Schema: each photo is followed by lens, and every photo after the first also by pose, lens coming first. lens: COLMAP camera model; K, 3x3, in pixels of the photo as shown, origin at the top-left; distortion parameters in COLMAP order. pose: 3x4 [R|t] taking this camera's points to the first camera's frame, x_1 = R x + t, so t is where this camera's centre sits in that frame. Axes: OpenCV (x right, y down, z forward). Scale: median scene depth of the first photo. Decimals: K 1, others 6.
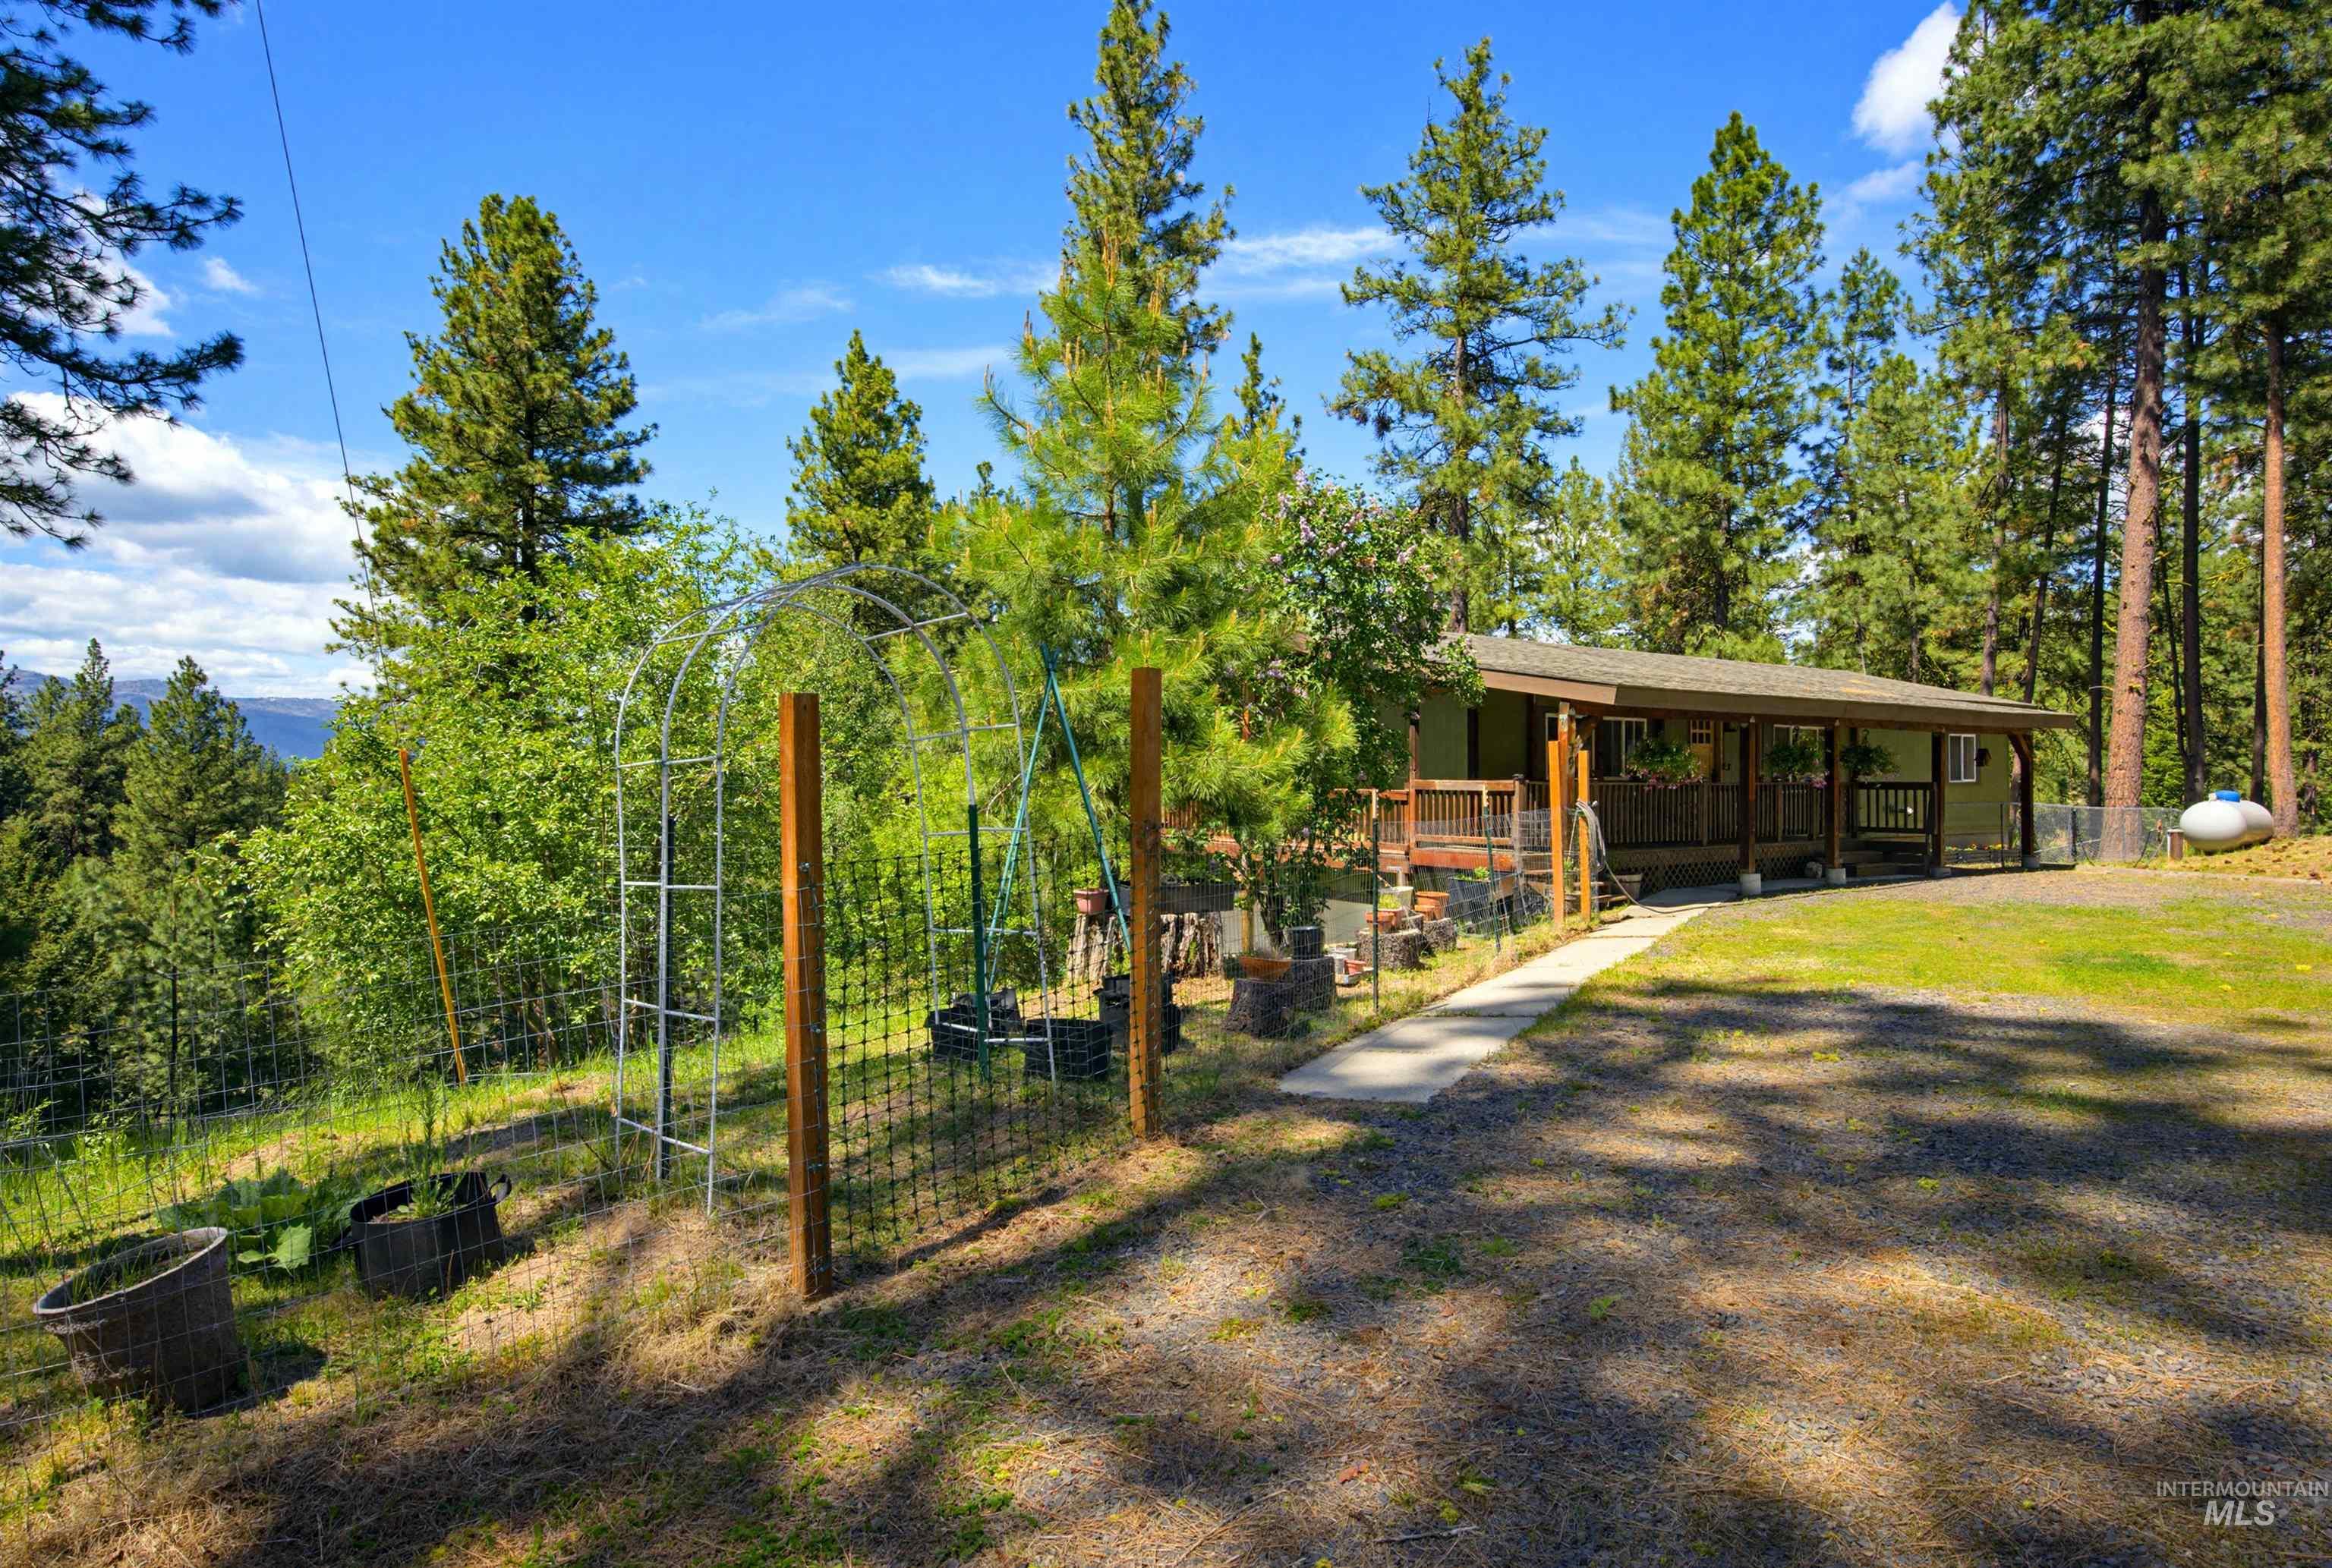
lens RADIAL K [[1227.4, 0, 1173.0], [0, 1227.4, 759.3], [0, 0, 1]] dist [0.002614, 0.001080]
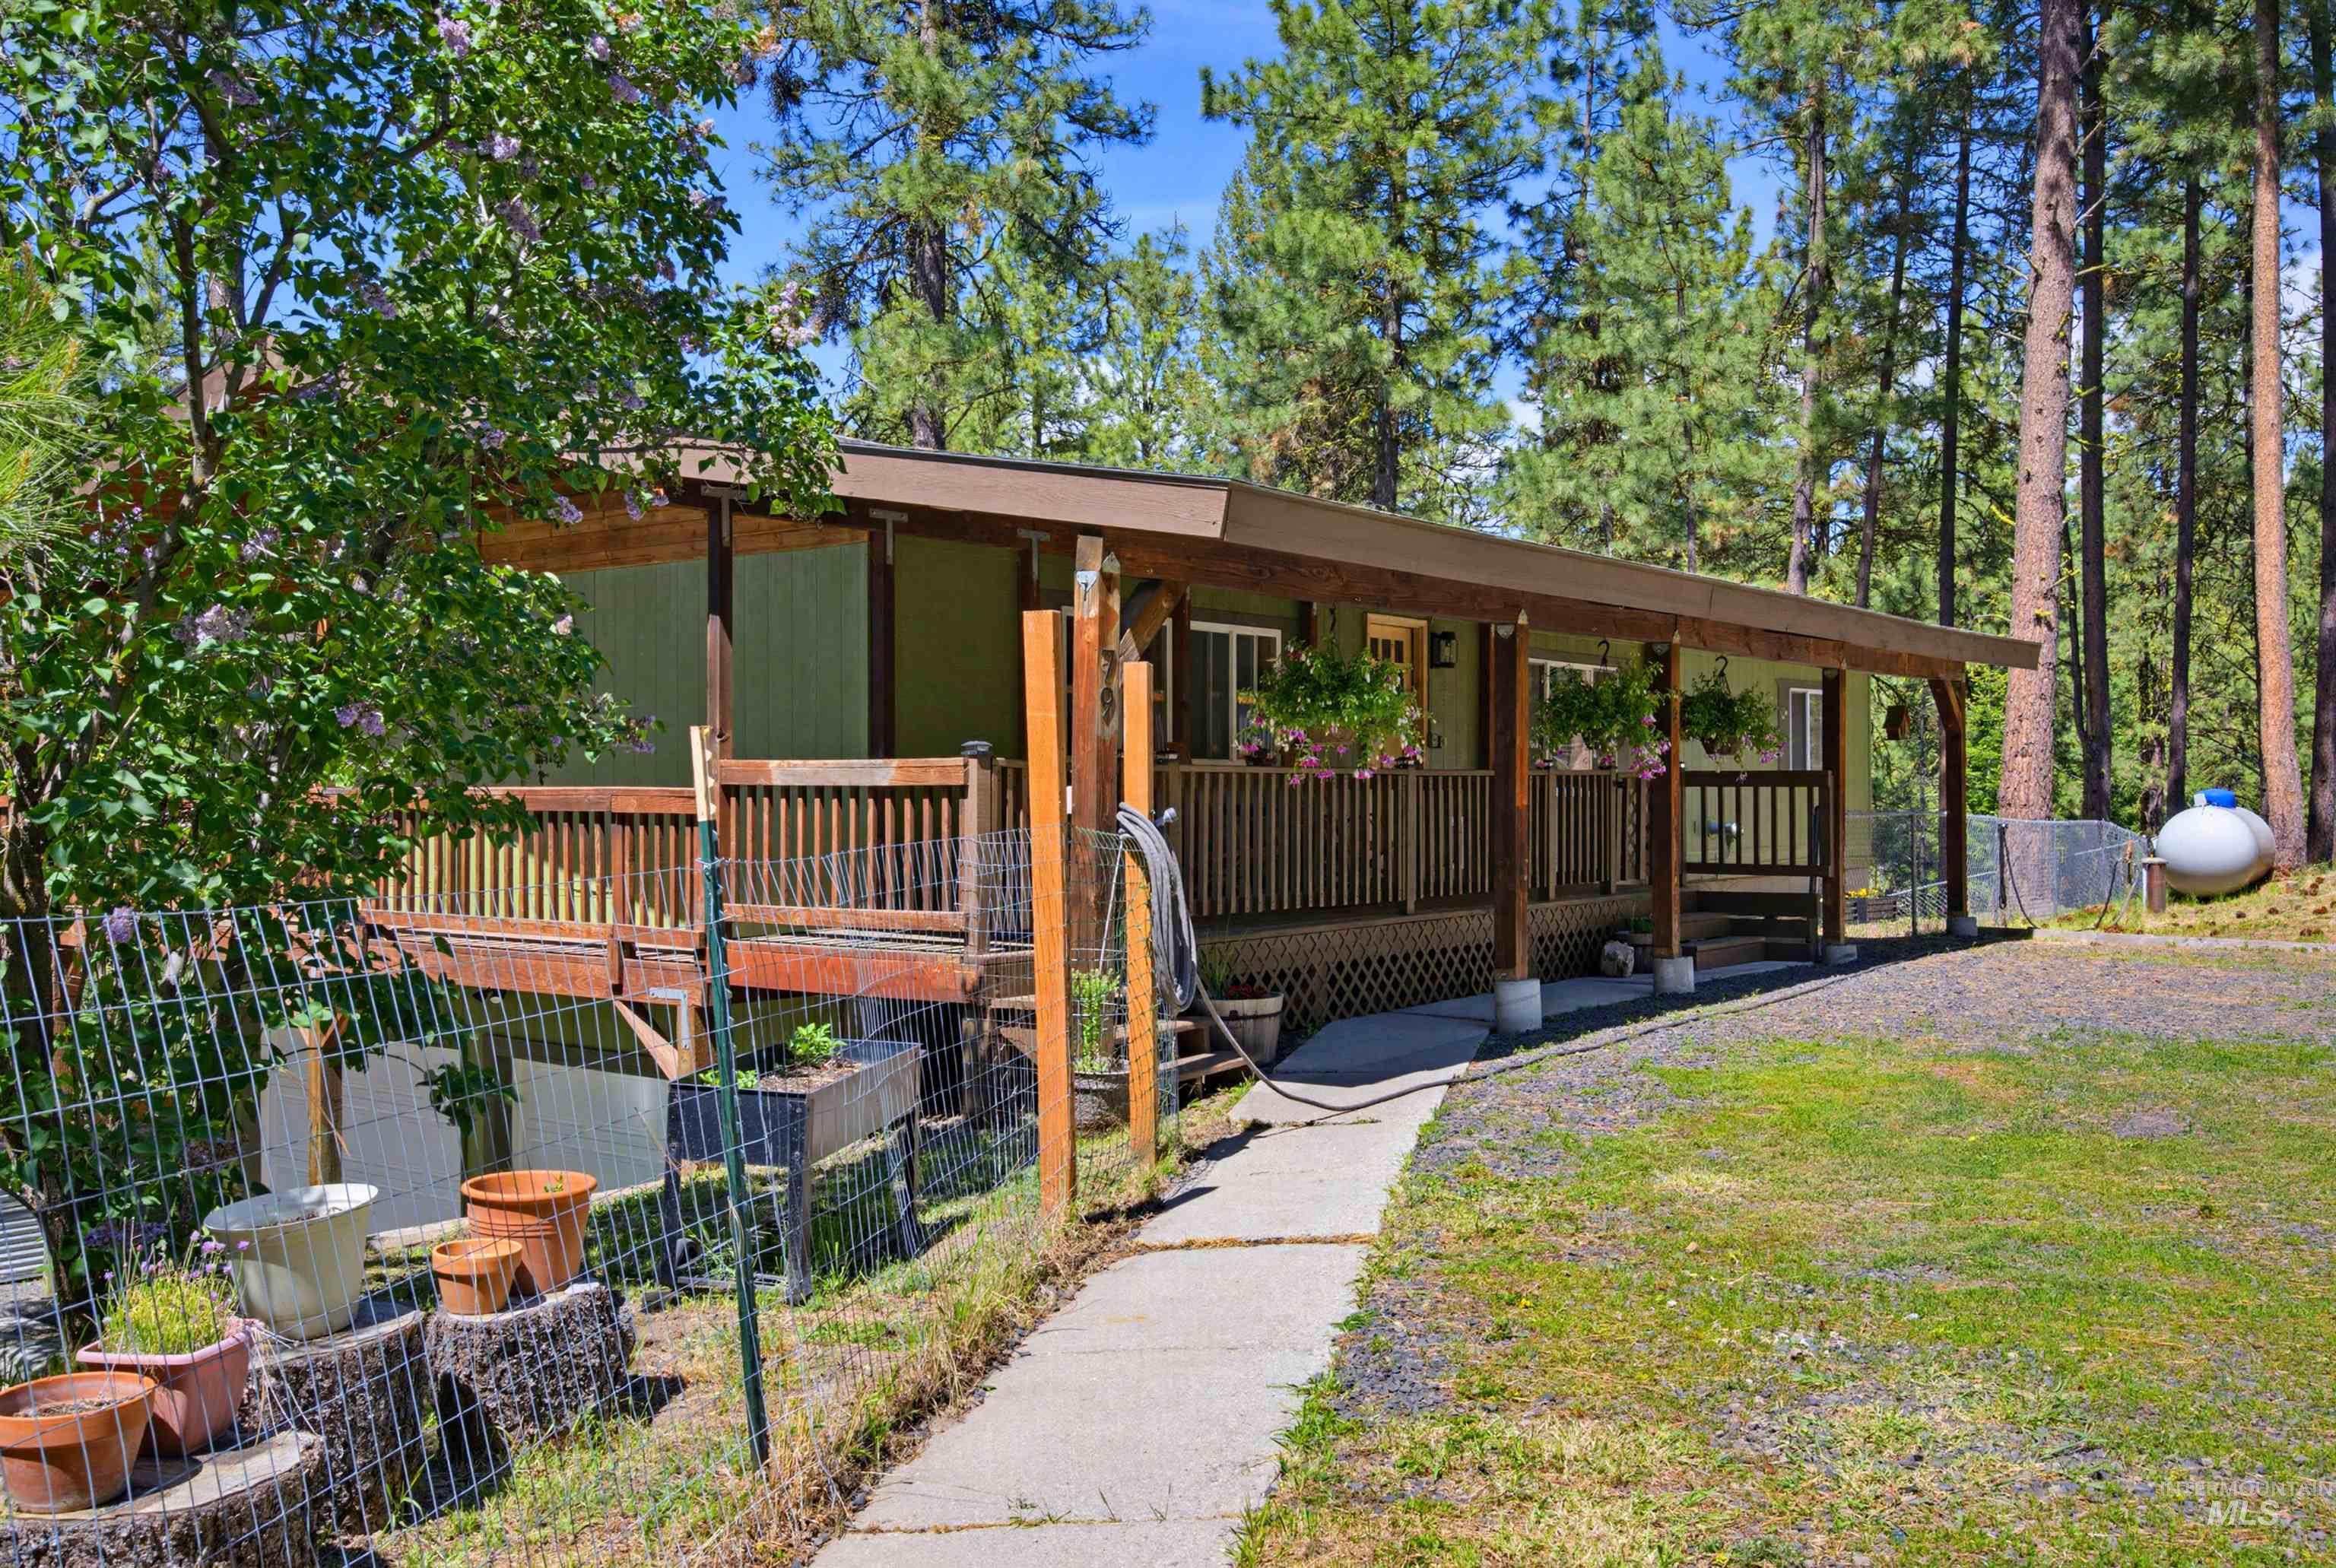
lens RADIAL K [[2026.5, 0, 1169.7], [0, 2026.5, 781.1], [0, 0, 1]] dist [-0.011792, -0.003743]
pose [[0.946857, -0.002025, 0.321649, 0.054422], [-0.001975, 0.999925, 0.012110, 0.006632], [-0.321650, -0.012102, 0.946781, 0.155851]]
